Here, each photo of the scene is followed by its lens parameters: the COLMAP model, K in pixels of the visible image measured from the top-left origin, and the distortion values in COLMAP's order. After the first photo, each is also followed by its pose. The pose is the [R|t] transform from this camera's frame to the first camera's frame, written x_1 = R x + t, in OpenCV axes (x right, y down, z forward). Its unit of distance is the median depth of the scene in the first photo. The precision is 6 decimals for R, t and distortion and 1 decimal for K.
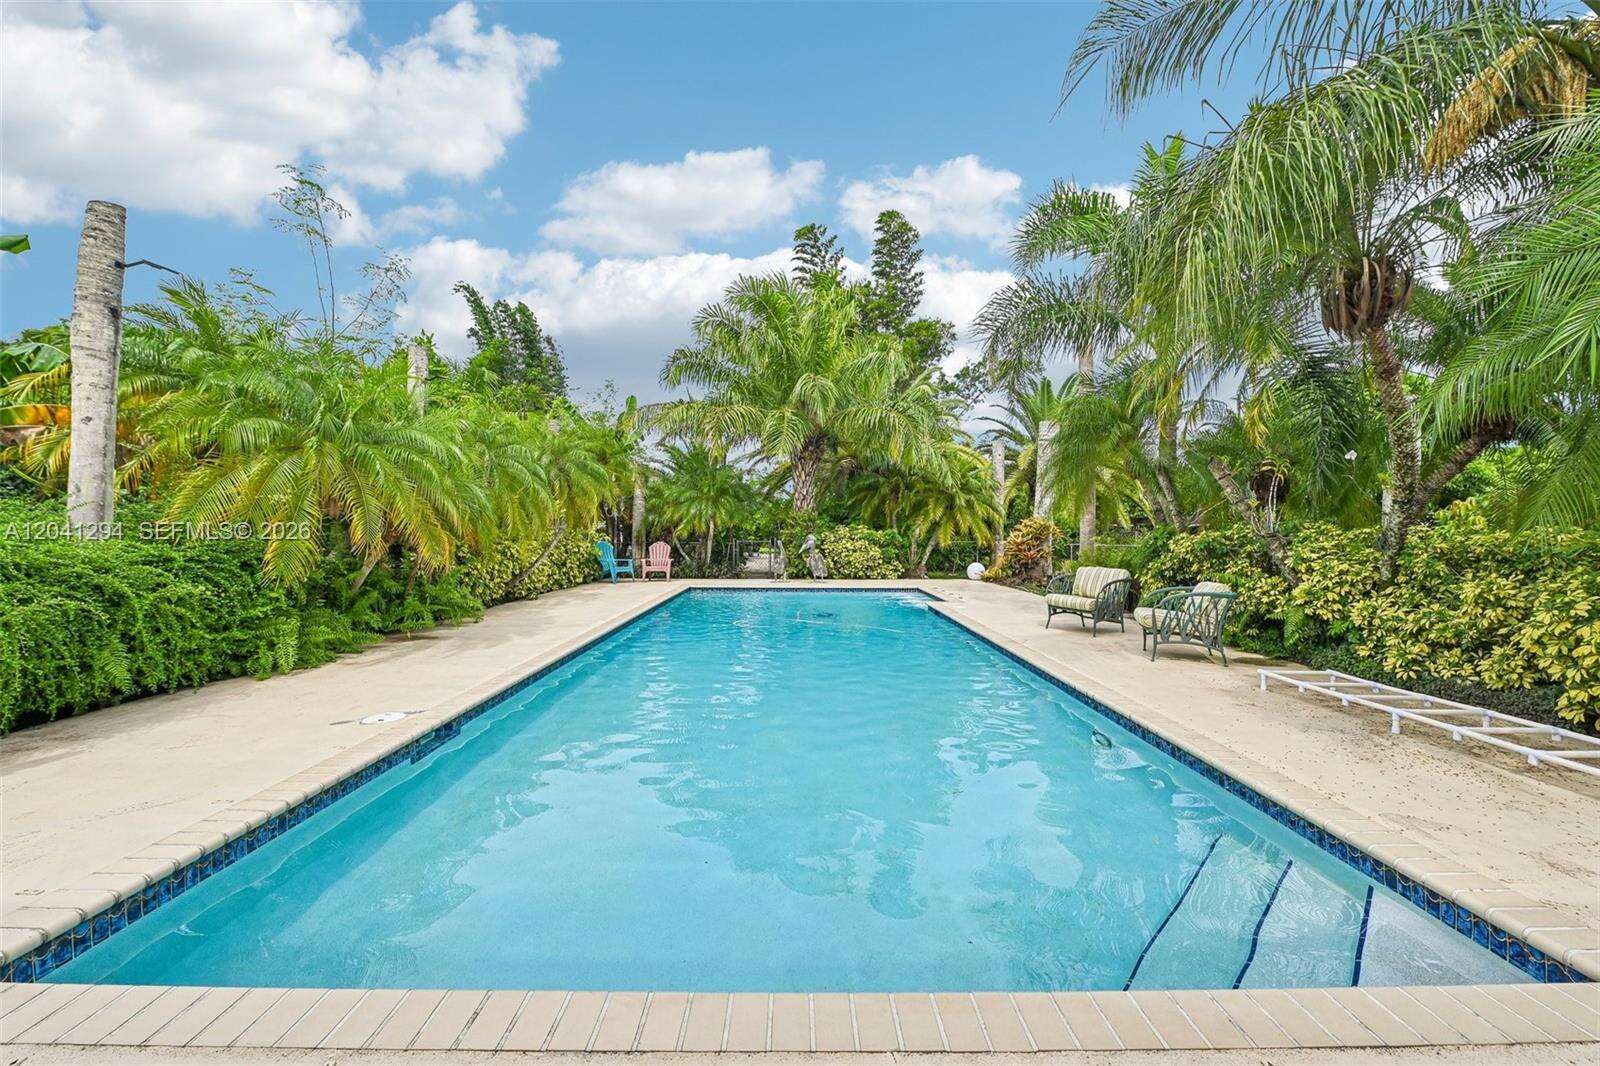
lens RADIAL K [[633.9, 0, 795.3], [0, 633.9, 534.3], [0, 0, 1]] dist [-0.011749, -0.000002]
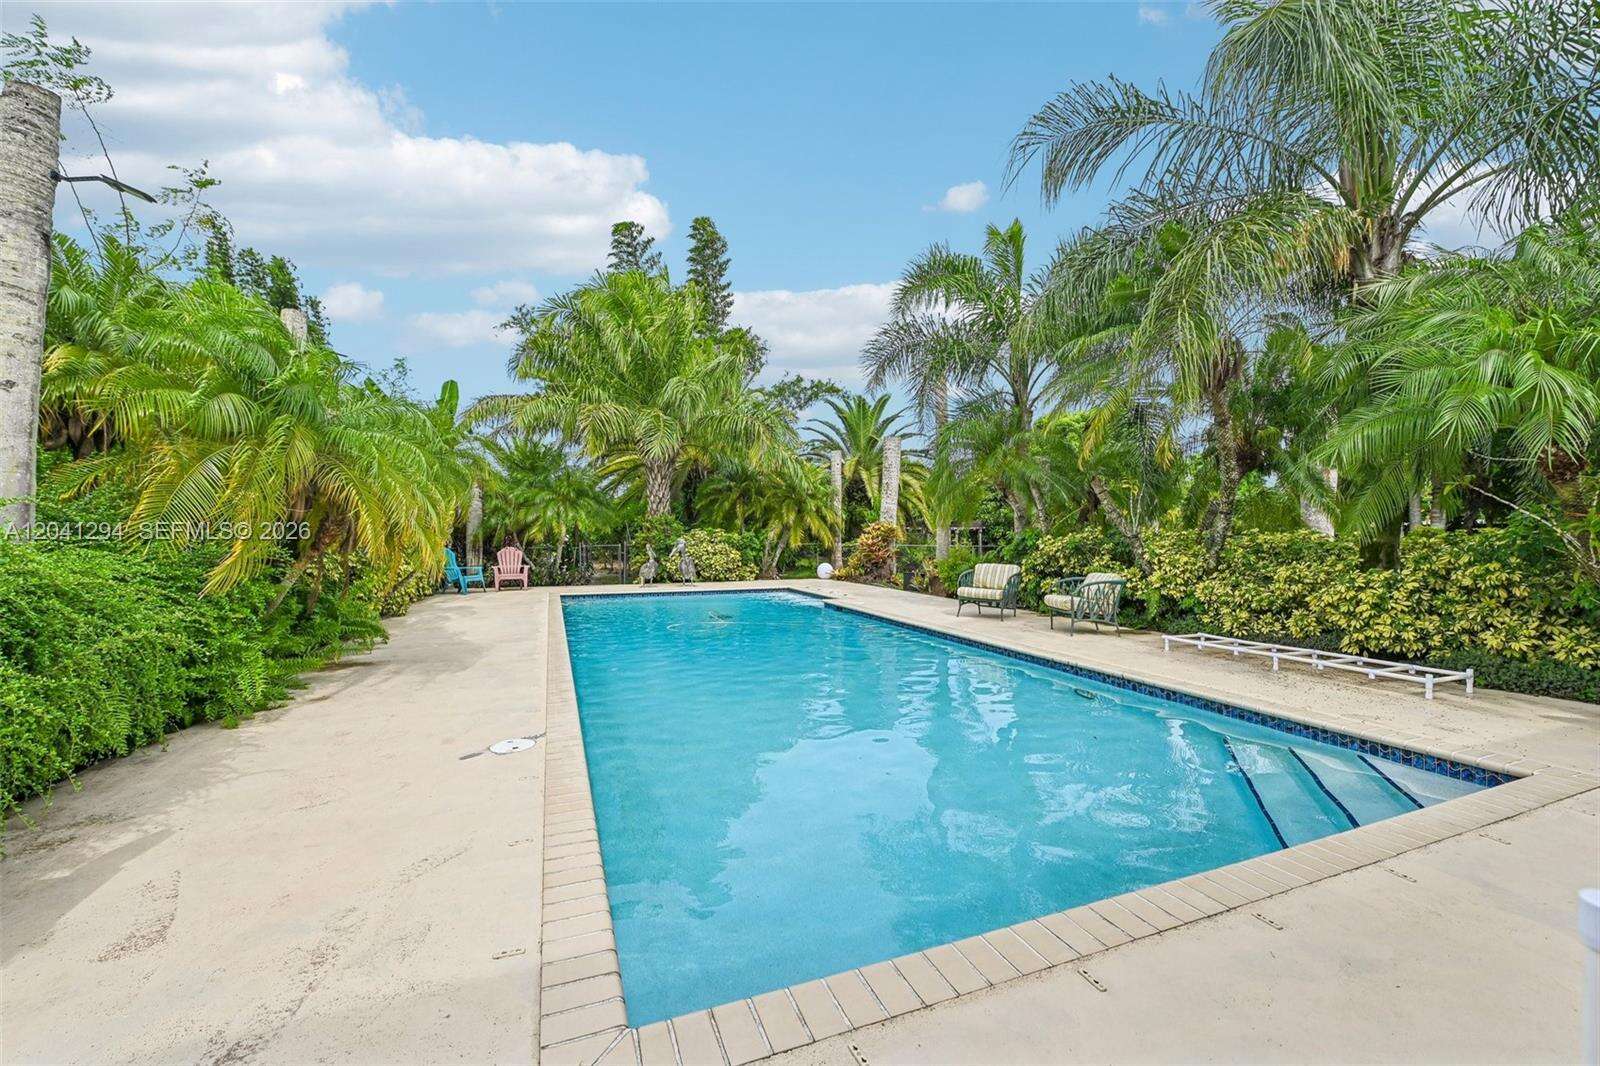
lens RADIAL K [[633.9, 0, 795.3], [0, 633.9, 534.3], [0, 0, 1]] dist [-0.011749, -0.000002]
pose [[0.933508, -0.004014, 0.358533, -0.305353], [0.005540, 0.999979, -0.003228, -0.002555], [-0.358513, 0.005000, 0.933511, 0.006477]]
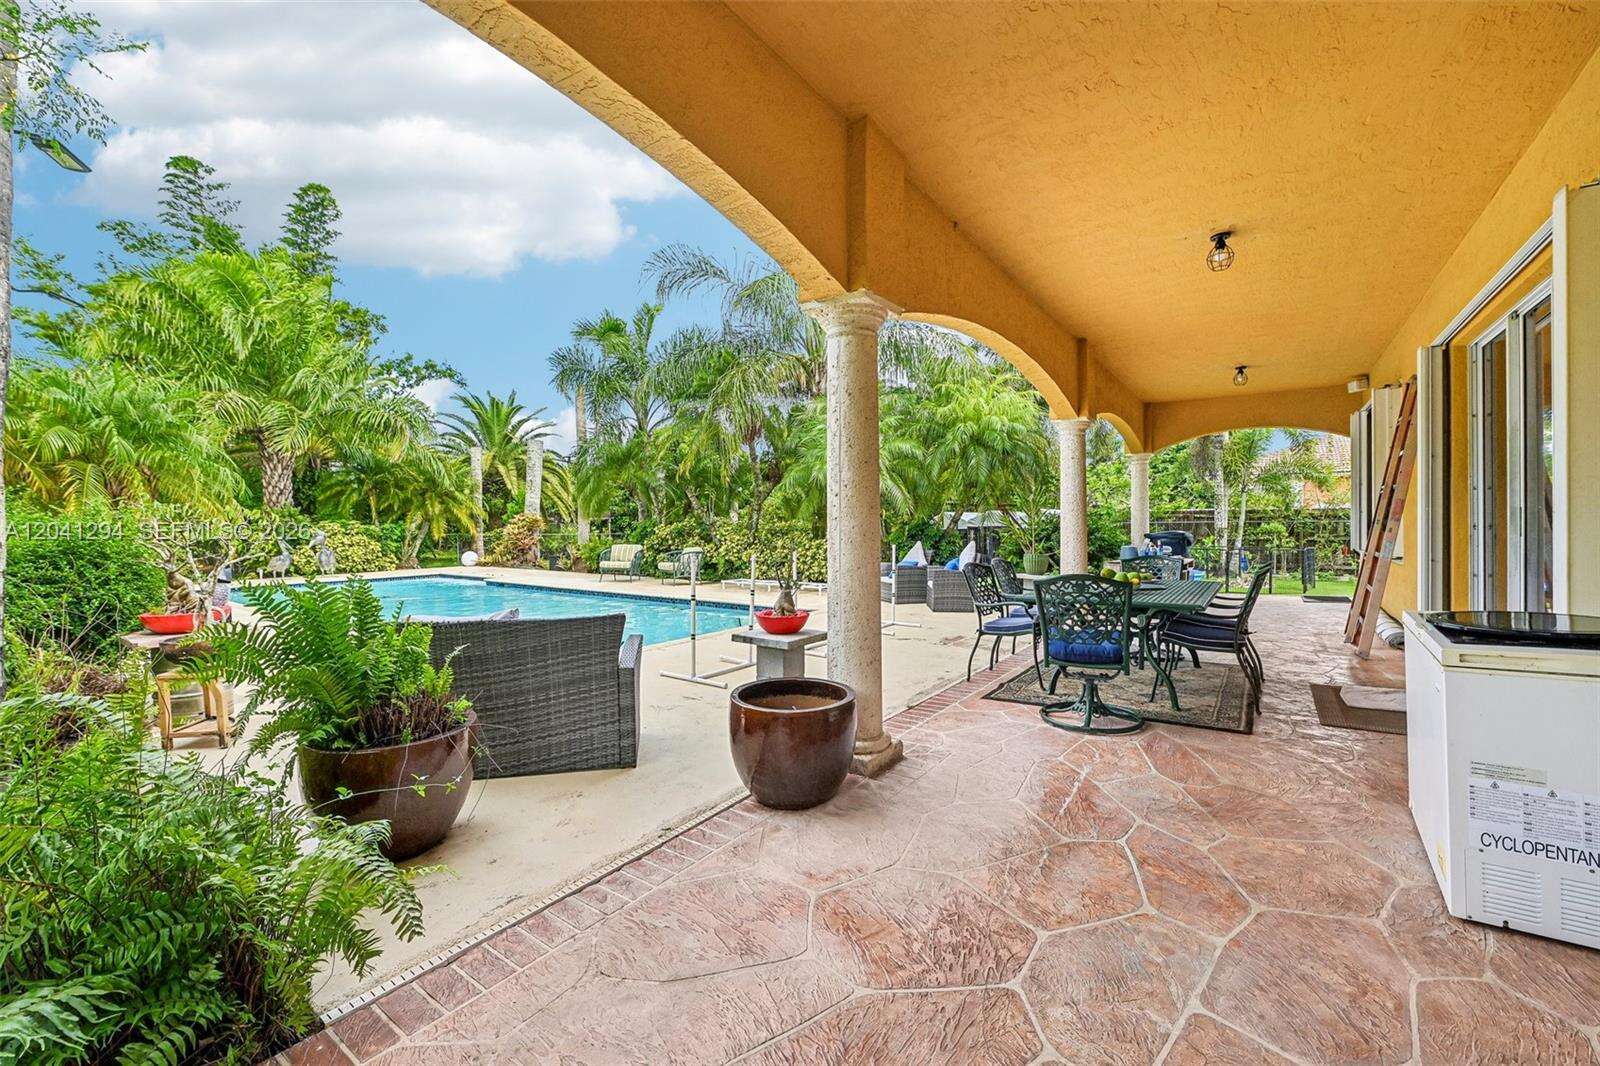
lens RADIAL K [[646.8, 0, 803.3], [0, 646.8, 520.7], [0, 0, 1]] dist [-0.010122, 0.000075]
pose [[0.582183, -0.008492, 0.813013, -0.668117], [0.015585, 0.999878, -0.000716, -0.004070], [-0.812908, 0.013088, 0.582245, -0.424685]]
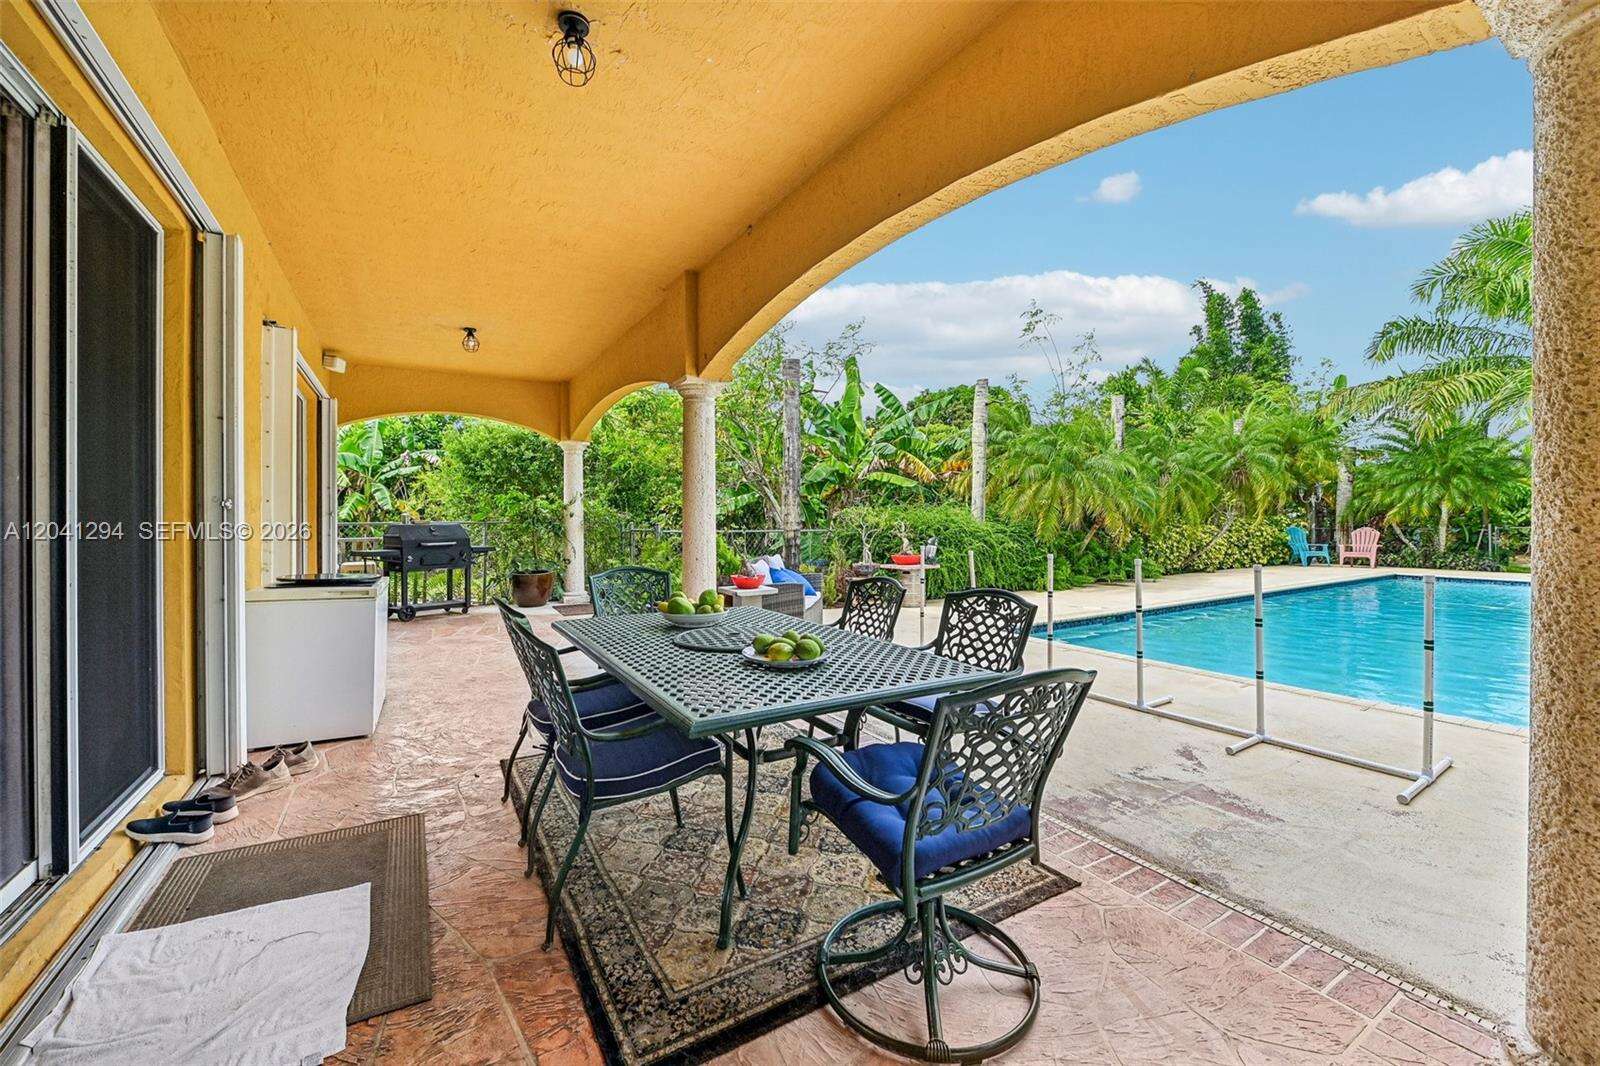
lens RADIAL K [[646.8, 0, 803.3], [0, 646.8, 520.7], [0, 0, 1]] dist [-0.010122, 0.000075]
pose [[0.522781, -0.002757, -0.852462, 0.334881], [0.002625, 0.999995, -0.001624, 0.002202], [0.852463, -0.001389, 0.522786, -0.464629]]
